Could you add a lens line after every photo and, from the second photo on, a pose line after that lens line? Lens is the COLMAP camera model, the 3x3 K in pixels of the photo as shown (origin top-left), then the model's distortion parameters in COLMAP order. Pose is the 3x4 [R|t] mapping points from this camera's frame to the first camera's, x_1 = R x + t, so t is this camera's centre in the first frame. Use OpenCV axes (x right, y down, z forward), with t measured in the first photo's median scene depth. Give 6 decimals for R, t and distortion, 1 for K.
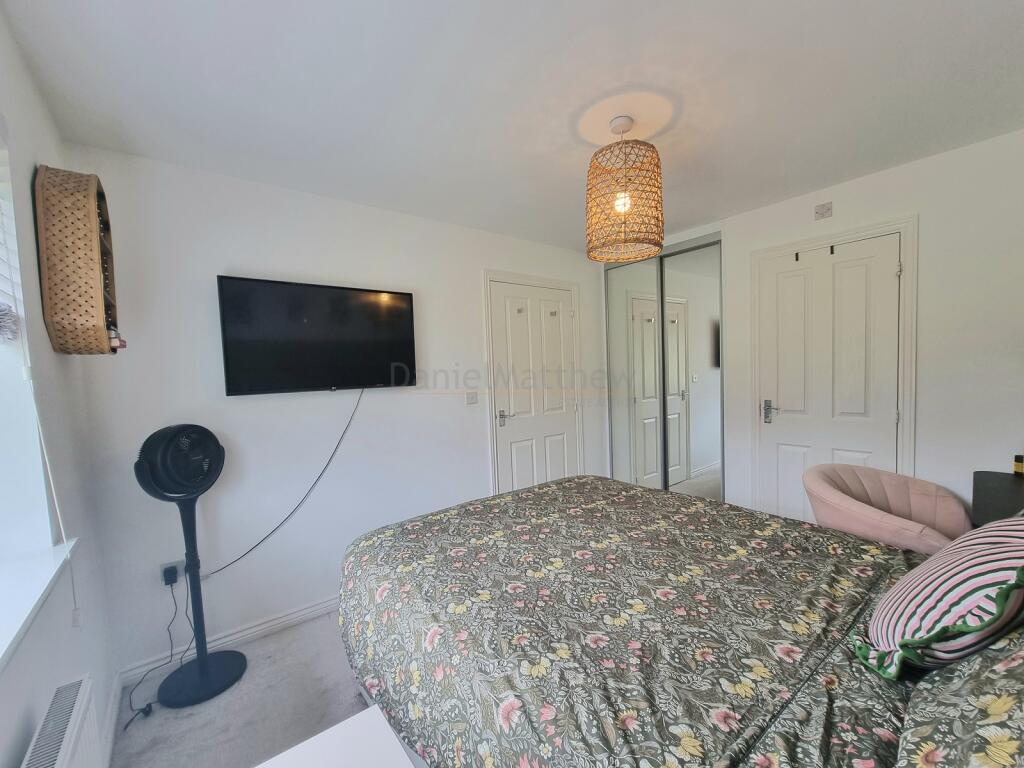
lens RADIAL K [[419.9, 0, 517.7], [0, 419.9, 392.8], [0, 0, 1]] dist [-0.002532, -0.000999]
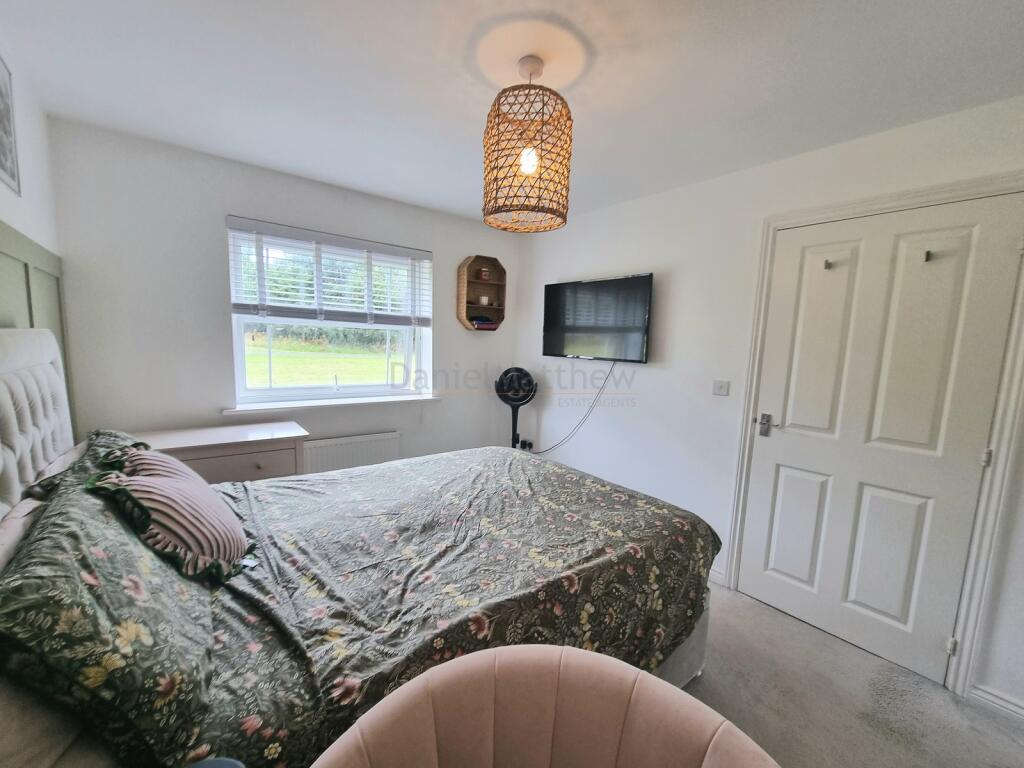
lens RADIAL K [[419.9, 0, 517.7], [0, 419.9, 392.8], [0, 0, 1]] dist [-0.002532, -0.000999]
pose [[-0.000986, 0.153603, -0.988132, 0.955161], [-0.098031, 0.983358, 0.152958, -0.088471], [0.995183, 0.097018, 0.014089, 0.831037]]
